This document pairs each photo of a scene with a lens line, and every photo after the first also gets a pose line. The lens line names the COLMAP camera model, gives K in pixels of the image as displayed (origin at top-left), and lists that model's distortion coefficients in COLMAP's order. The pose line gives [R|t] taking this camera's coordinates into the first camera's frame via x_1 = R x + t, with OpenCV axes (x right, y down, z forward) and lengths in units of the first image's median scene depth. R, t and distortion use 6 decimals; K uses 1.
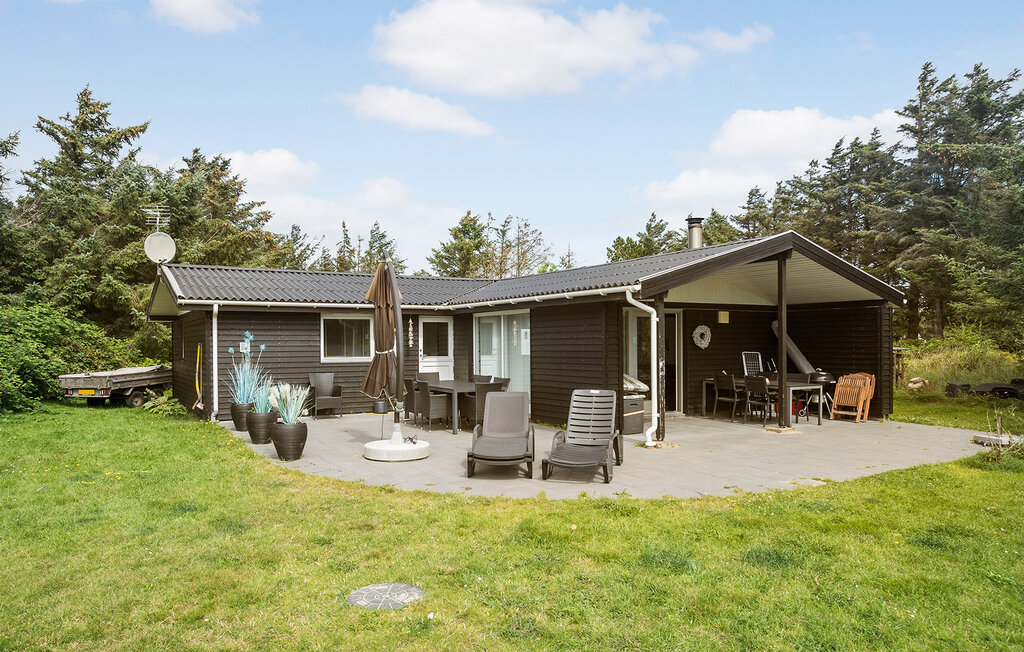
lens RADIAL K [[843.7, 0, 568.7], [0, 843.7, 381.0], [0, 0, 1]] dist [-0.063709, 0.125011]
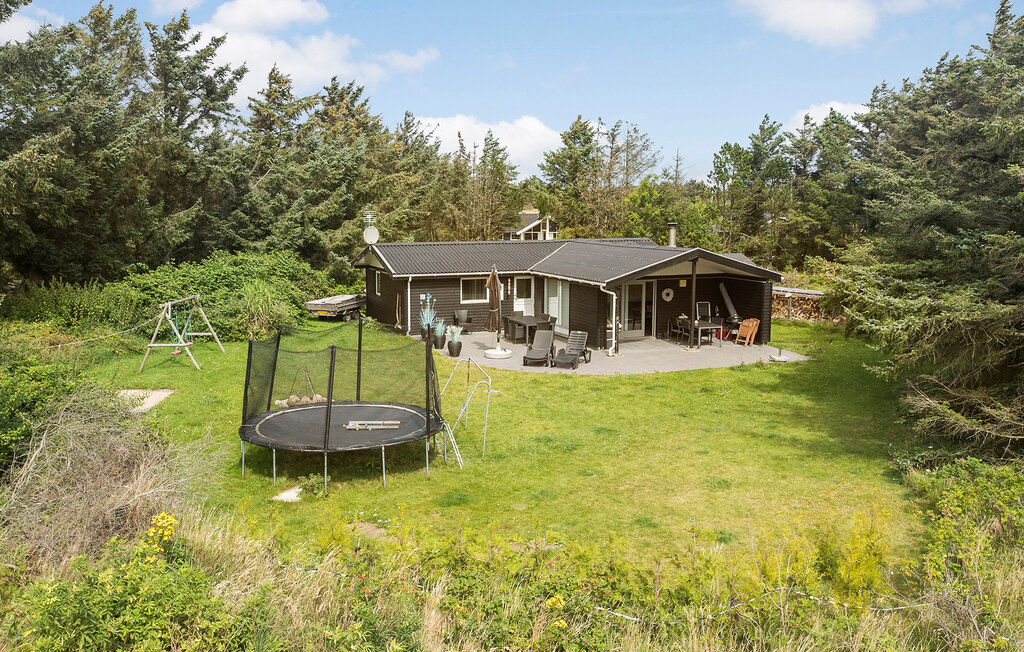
lens RADIAL K [[929.7, 0, 512.0], [0, 929.7, 326.0], [0, 0, 1]] dist [0.390152, 0.000455]
pose [[0.979892, 0.024826, -0.197977, 0.199756], [-0.013300, 0.998149, 0.059336, -0.086848], [0.199084, -0.055510, 0.978409, -0.884147]]
